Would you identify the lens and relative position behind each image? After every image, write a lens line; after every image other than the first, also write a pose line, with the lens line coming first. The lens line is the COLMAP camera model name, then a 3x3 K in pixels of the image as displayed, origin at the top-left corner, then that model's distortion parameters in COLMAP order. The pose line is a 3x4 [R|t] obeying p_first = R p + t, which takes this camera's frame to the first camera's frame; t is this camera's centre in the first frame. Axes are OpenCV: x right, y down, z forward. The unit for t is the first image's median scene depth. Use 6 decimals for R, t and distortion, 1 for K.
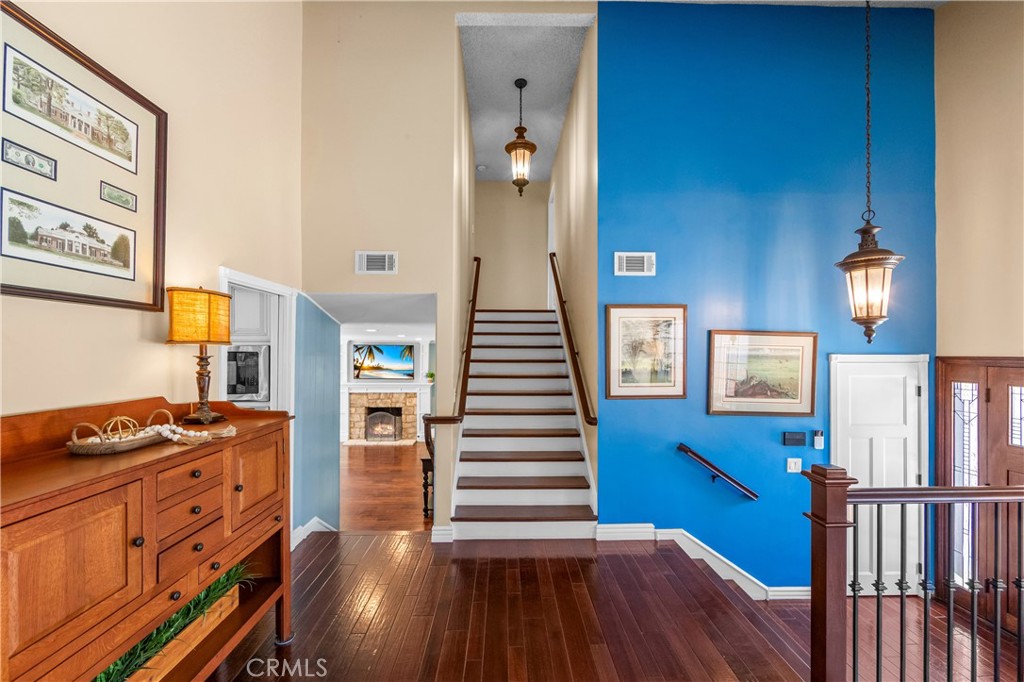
lens RADIAL K [[415.7, 0, 511.0], [0, 415.7, 351.6], [0, 0, 1]] dist [-0.003032, -0.000441]
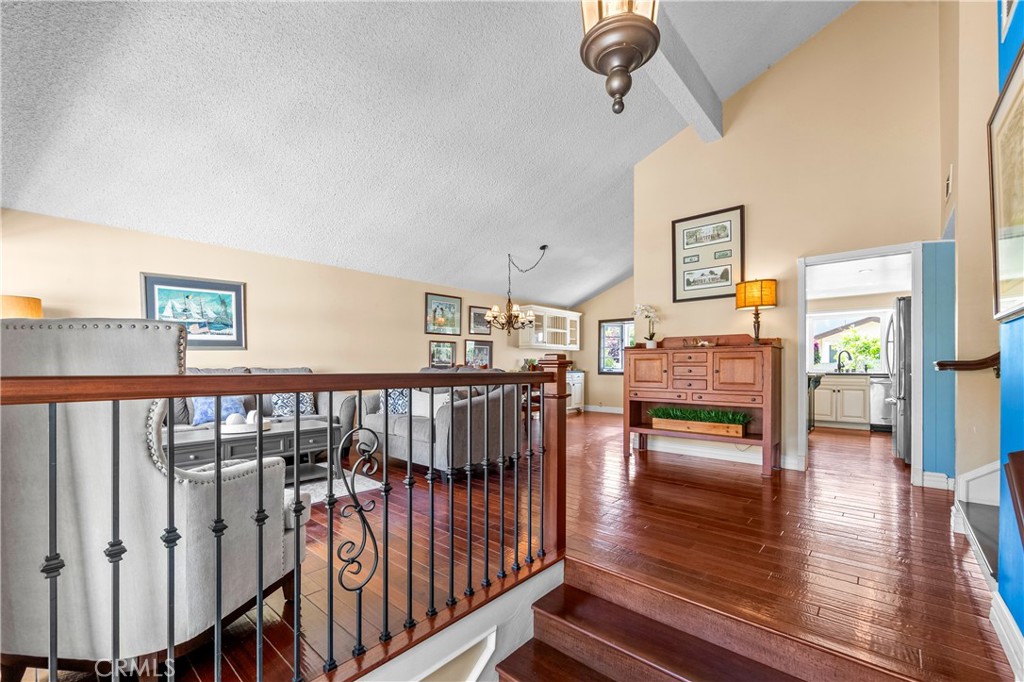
lens RADIAL K [[426.7, 0, 511.1], [0, 426.7, 365.9], [0, 0, 1]] dist [-0.000681, -0.000031]
pose [[-0.678552, -0.002631, -0.734548, 0.943164], [0.000841, 0.999990, -0.004359, 0.163626], [0.734552, -0.003575, -0.678543, 0.923626]]
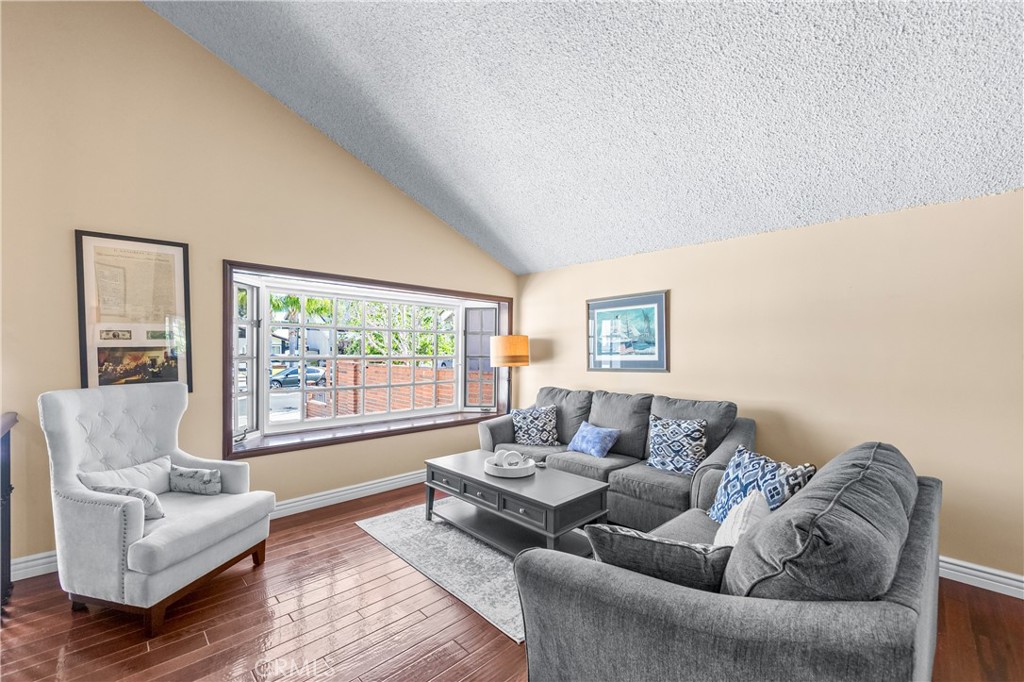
lens RADIAL K [[415.4, 0, 512.3], [0, 415.4, 354.6], [0, 0, 1]] dist [-0.001055, -0.000277]
pose [[-0.688209, -0.019496, 0.725251, -0.014183], [-0.016566, 0.999801, 0.011157, 0.051048], [-0.725323, -0.004336, -0.688395, 0.395797]]
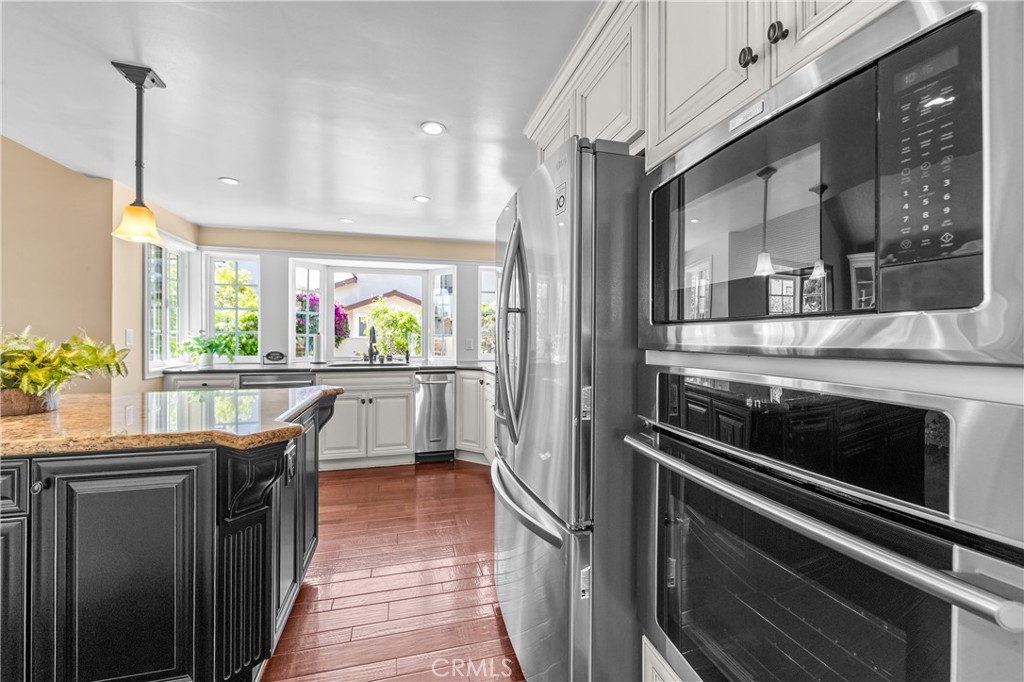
lens RADIAL K [[414.9, 0, 511.7], [0, 414.9, 342.1], [0, 0, 1]] dist [-0.002204, -0.000296]
pose [[0.243024, 0.011846, -0.969948, -0.487557], [-0.000223, 0.999926, 0.012156, 0.109587], [0.970020, -0.002738, 0.243009, 0.785059]]
